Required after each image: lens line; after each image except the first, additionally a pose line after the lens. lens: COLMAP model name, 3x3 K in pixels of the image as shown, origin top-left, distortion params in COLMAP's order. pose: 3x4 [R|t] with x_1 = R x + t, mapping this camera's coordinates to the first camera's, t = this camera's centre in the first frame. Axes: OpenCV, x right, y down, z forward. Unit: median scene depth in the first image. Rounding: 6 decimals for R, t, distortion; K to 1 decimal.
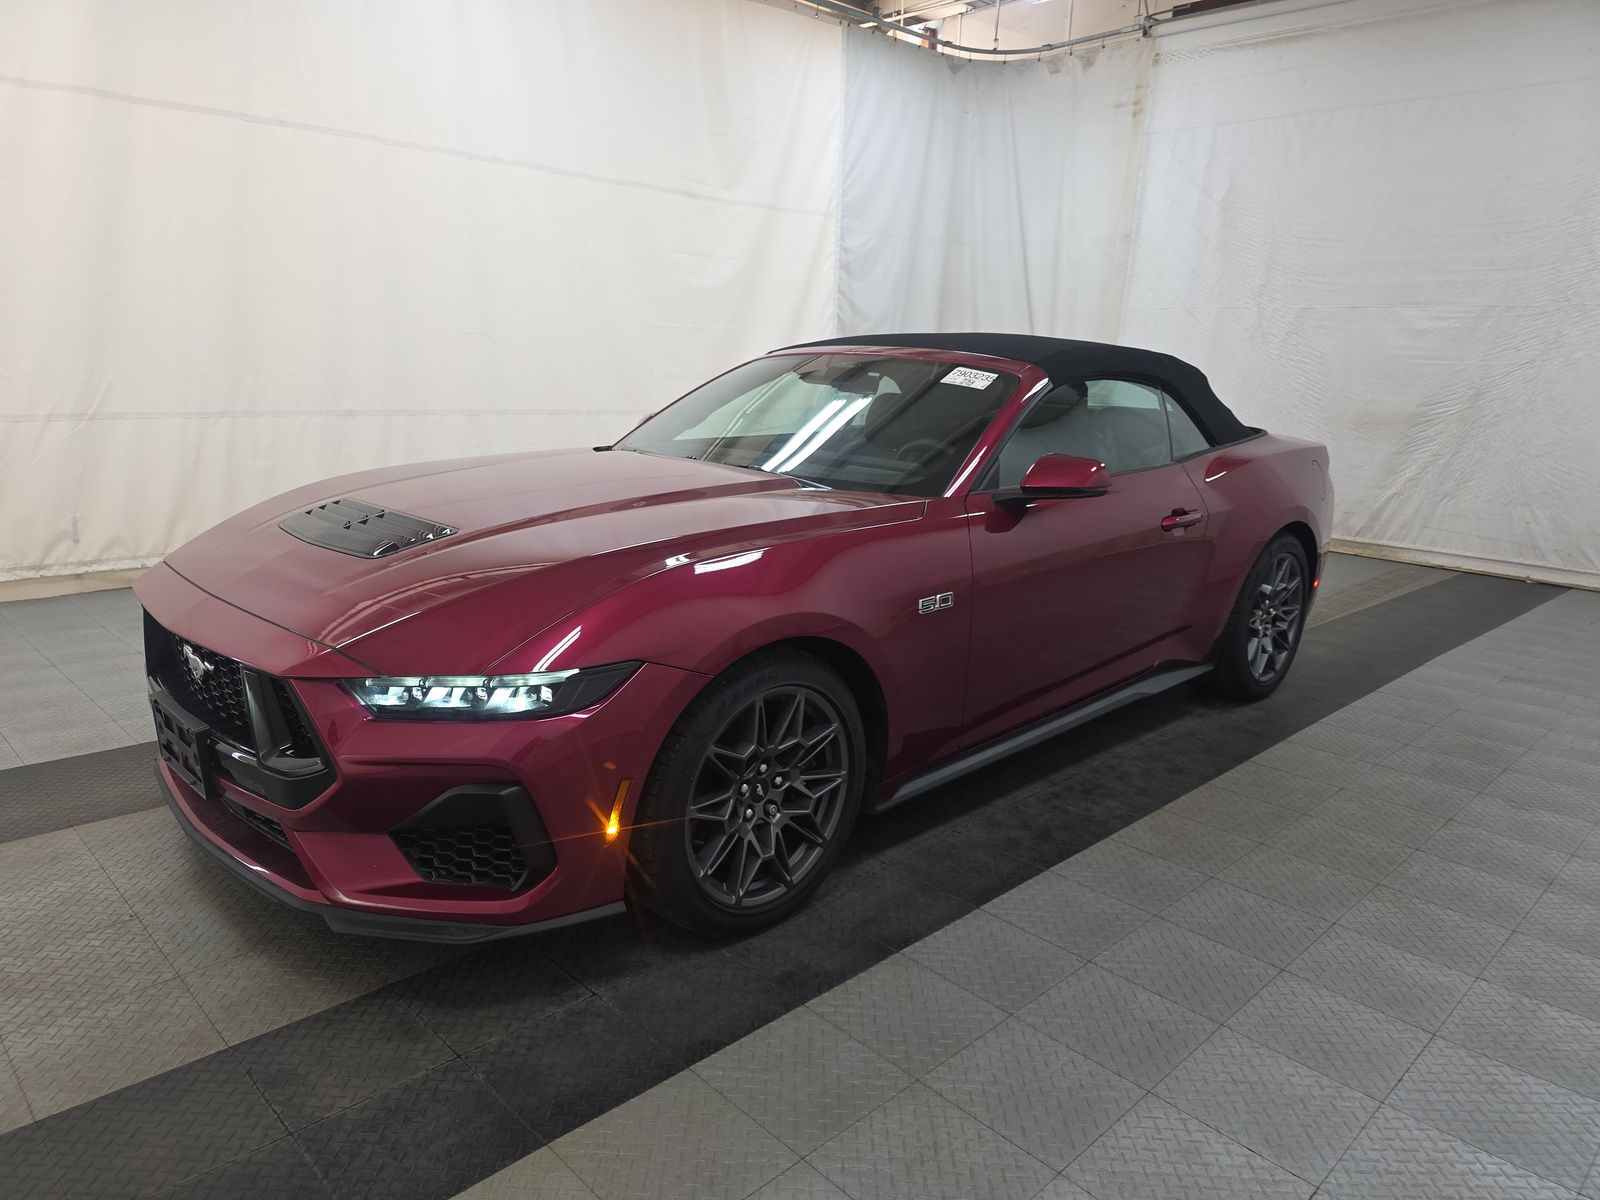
lens RADIAL K [[1058.2, 0, 770.4], [0, 1058.2, 595.8], [0, 0, 1]] dist [0.005545, -0.004805]
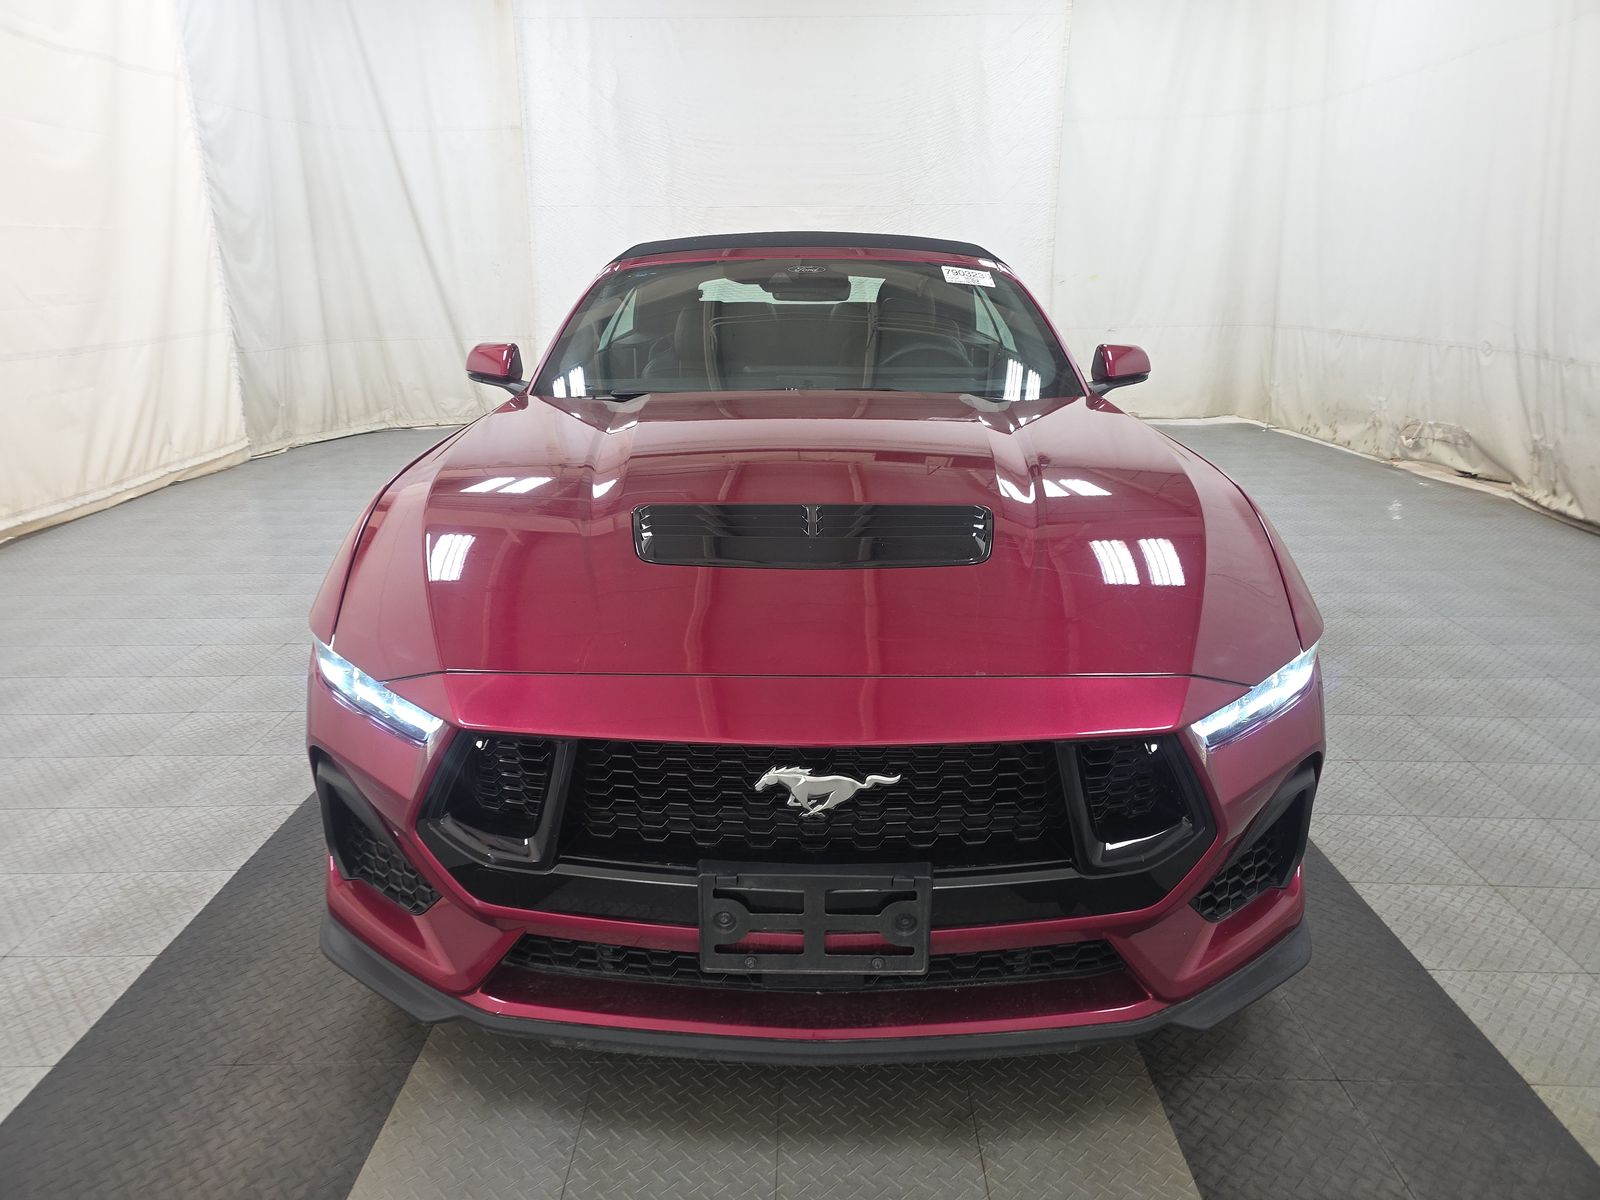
lens RADIAL K [[1058.2, 0, 770.4], [0, 1058.2, 595.8], [0, 0, 1]] dist [0.005545, -0.004805]
pose [[0.716779, -0.233946, 0.656884, -0.231630], [0.172806, 0.972249, 0.157700, -0.038455], [-0.675549, 0.000478, 0.737315, 0.136298]]
